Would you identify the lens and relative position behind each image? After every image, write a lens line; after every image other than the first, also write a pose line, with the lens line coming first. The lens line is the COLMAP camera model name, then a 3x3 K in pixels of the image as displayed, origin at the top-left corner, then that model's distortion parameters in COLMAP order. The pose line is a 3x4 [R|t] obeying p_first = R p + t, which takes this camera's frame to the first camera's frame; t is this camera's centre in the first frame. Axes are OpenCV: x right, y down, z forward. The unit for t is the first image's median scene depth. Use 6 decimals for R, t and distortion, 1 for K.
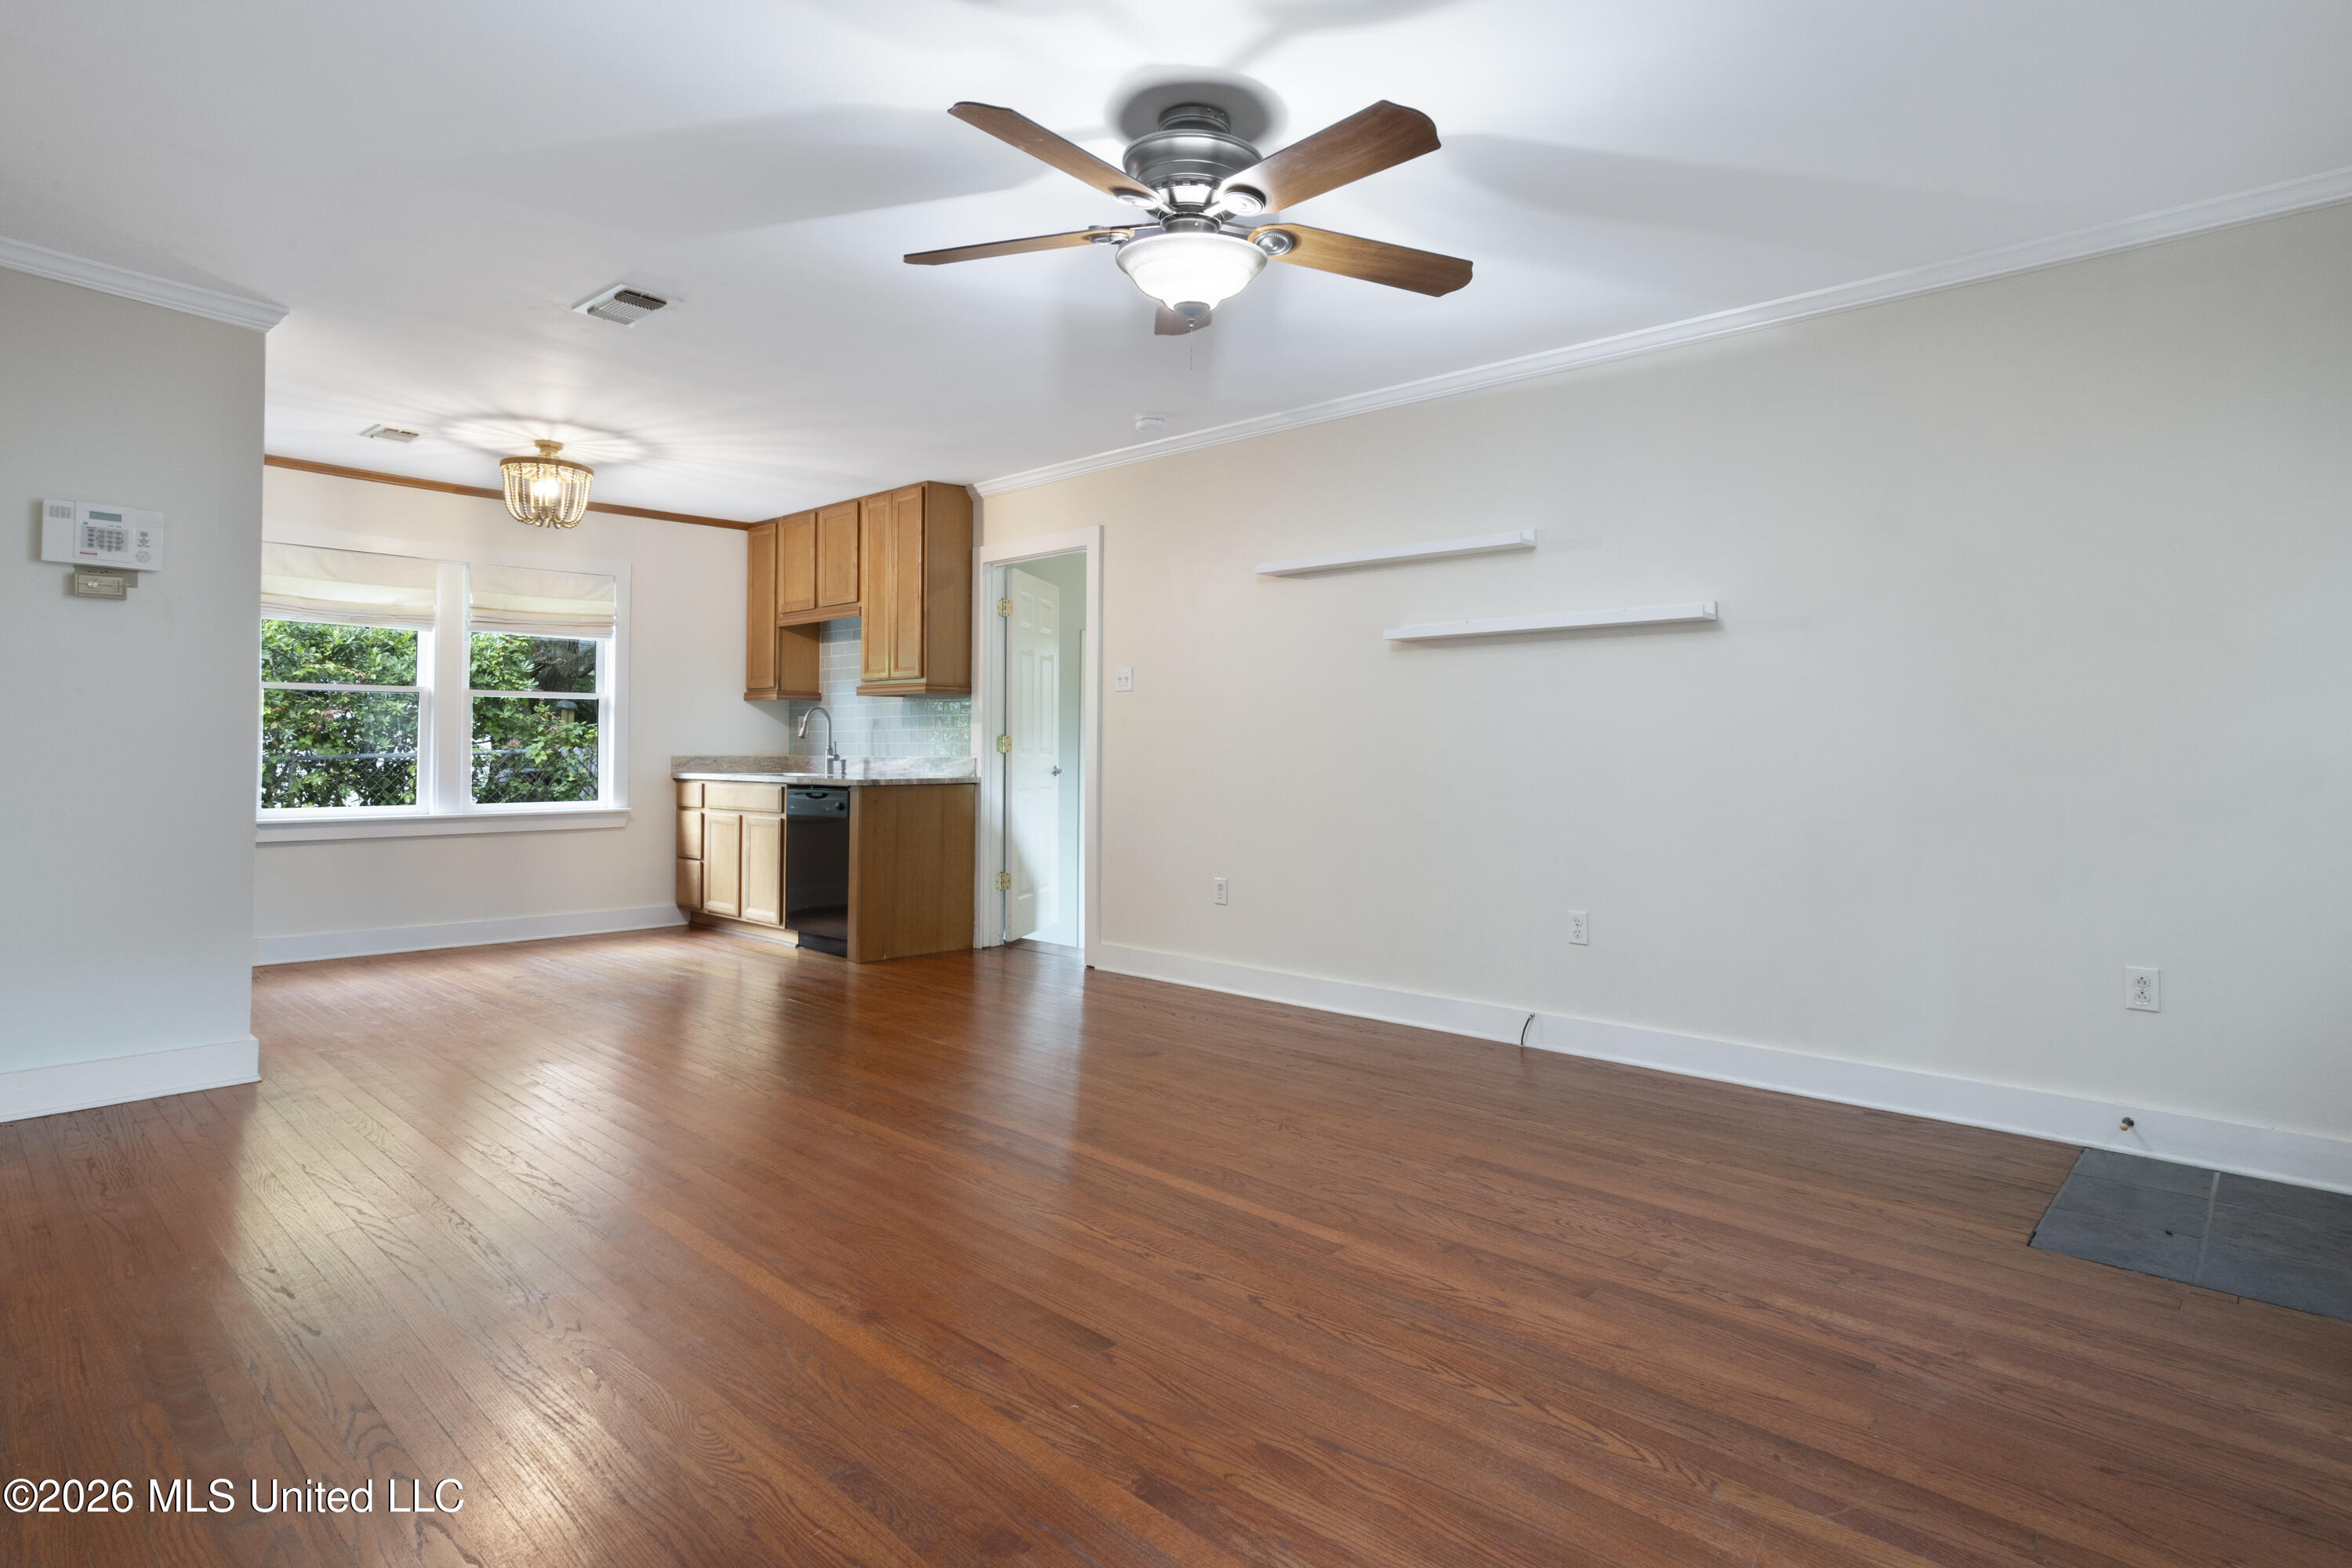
lens RADIAL K [[1218.1, 0, 1175.7], [0, 1218.1, 717.0], [0, 0, 1]] dist [-0.057856, 0.028019]
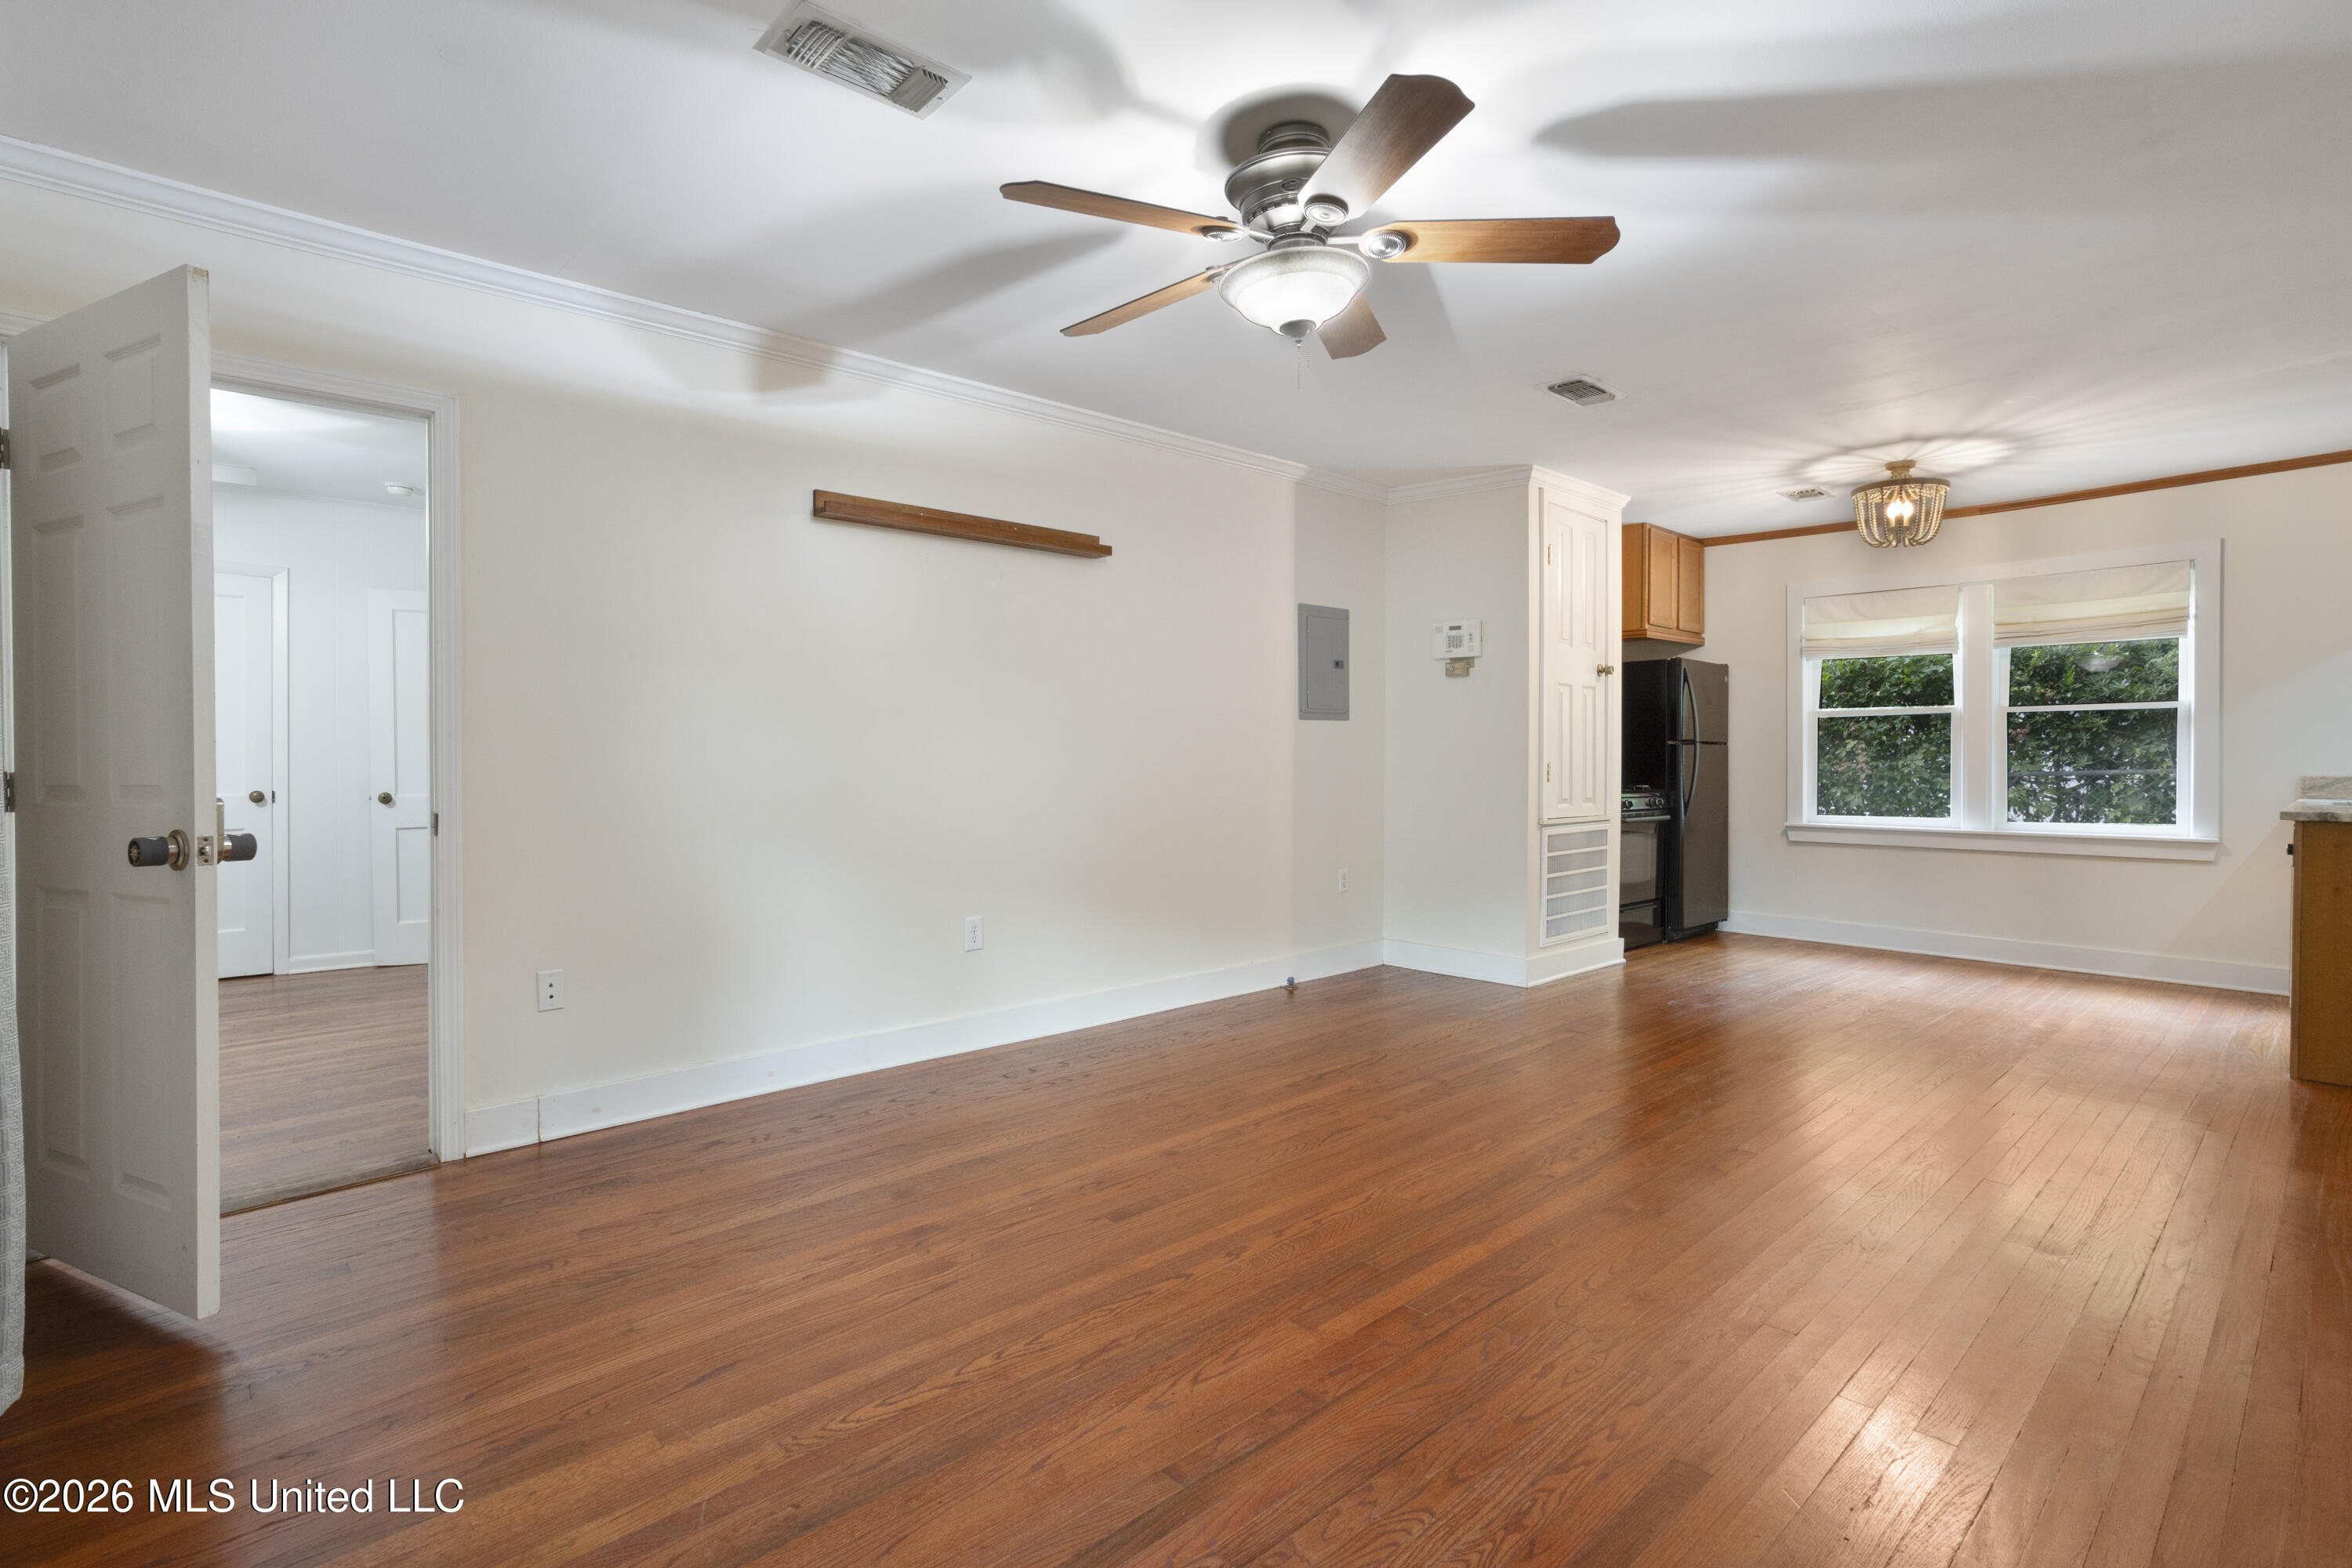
lens RADIAL K [[1117.2, 0, 1172.5], [0, 1117.2, 772.6], [0, 0, 1]] dist [-0.050876, 0.029208]
pose [[-0.076513, 0.008360, -0.997034, 0.349456], [0.026434, 0.999630, 0.006353, 0.007505], [0.996718, -0.025870, -0.076705, 0.355170]]
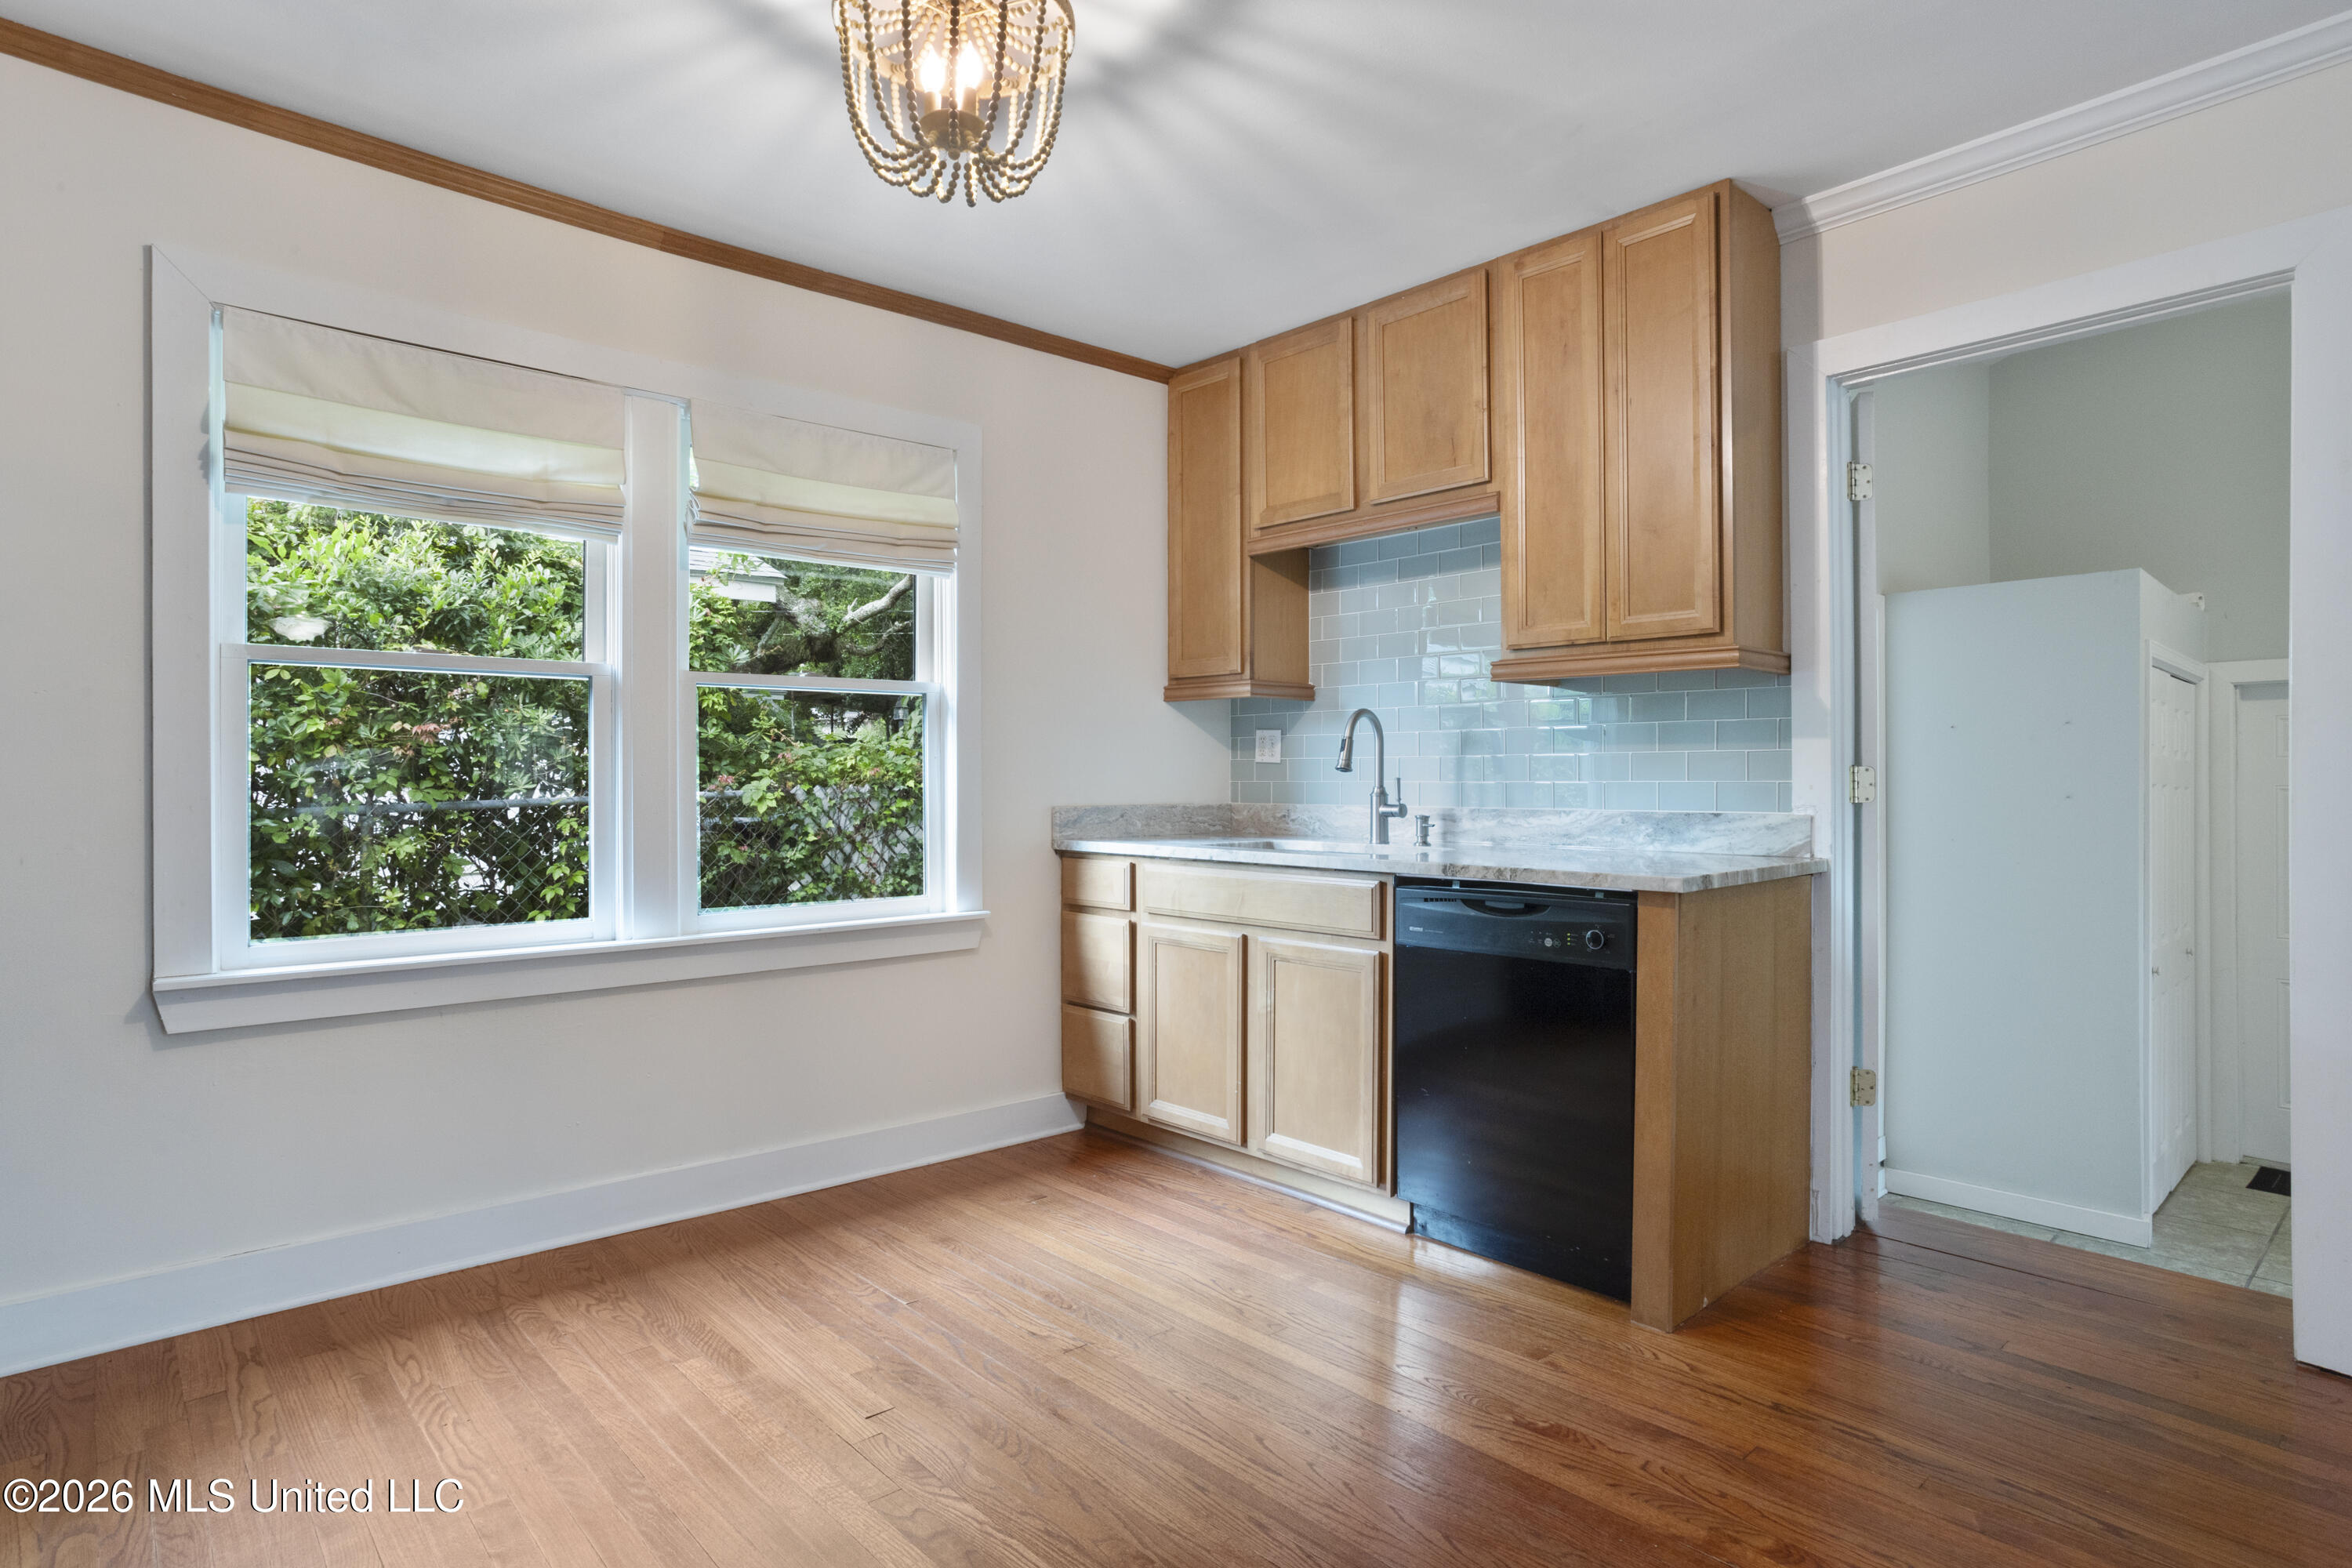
lens RADIAL K [[1238.0, 0, 1174.3], [0, 1238.0, 774.4], [0, 0, 1]] dist [-0.077472, 0.053624]
pose [[0.995984, -0.001893, -0.089516, -0.335284], [0.004063, 0.999702, 0.024066, 0.006226], [0.089443, -0.024333, 0.995695, 0.503516]]
